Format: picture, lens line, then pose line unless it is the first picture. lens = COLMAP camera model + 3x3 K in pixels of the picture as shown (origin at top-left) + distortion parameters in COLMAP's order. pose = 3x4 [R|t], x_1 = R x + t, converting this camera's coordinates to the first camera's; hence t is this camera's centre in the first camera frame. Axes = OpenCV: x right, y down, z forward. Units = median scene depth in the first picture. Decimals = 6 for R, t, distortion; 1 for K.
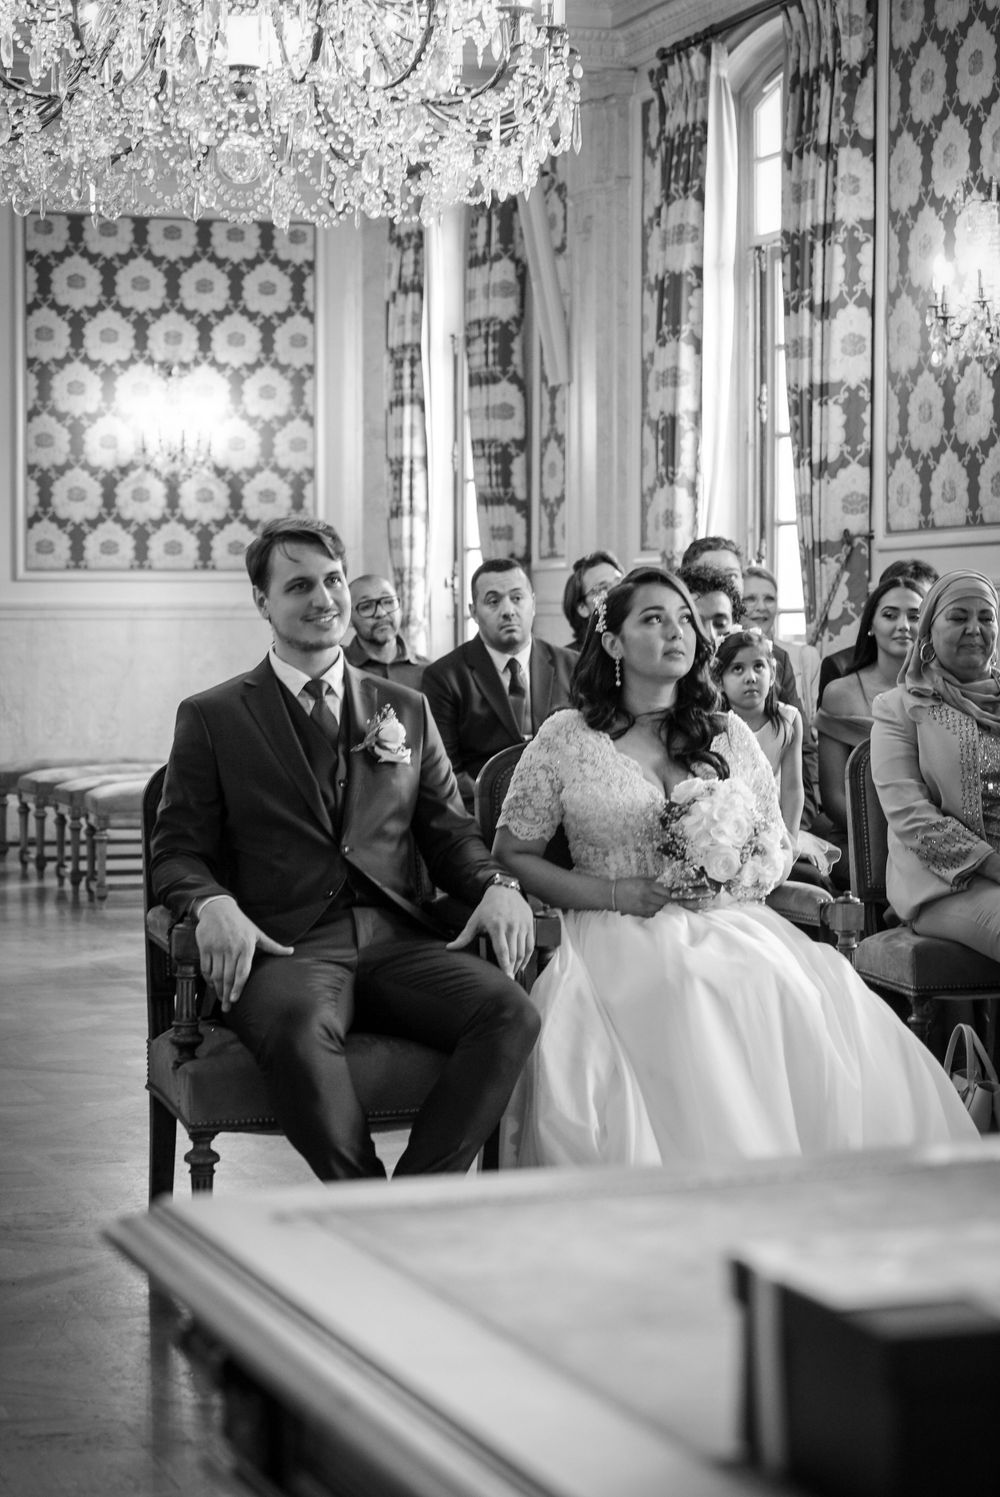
lens RADIAL K [[3270.5, 0, 500.0], [0, 3270.5, 748.5], [0, 0, 1]] dist [0.025920, 0.005834]
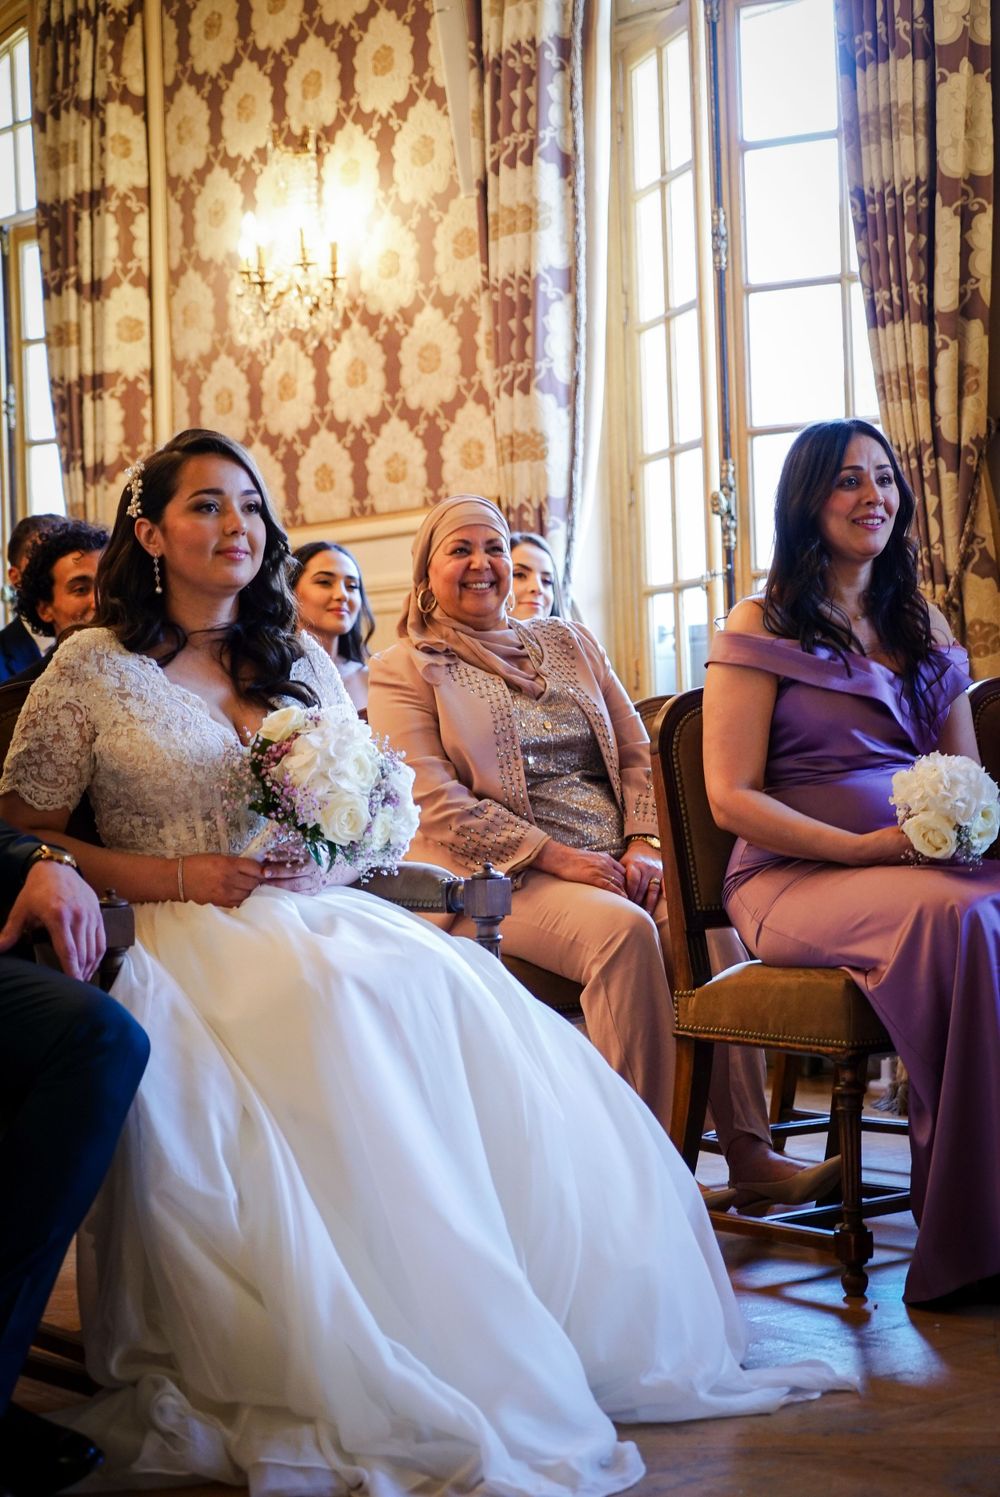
lens RADIAL K [[3270.5, 0, 500.0], [0, 3270.5, 748.5], [0, 0, 1]] dist [0.025920, 0.005834]
pose [[0.956558, -0.023776, 0.290572, -0.053633], [0.035858, 0.998697, -0.036323, 0.022747], [-0.289330, 0.045165, 0.956163, 0.149959]]
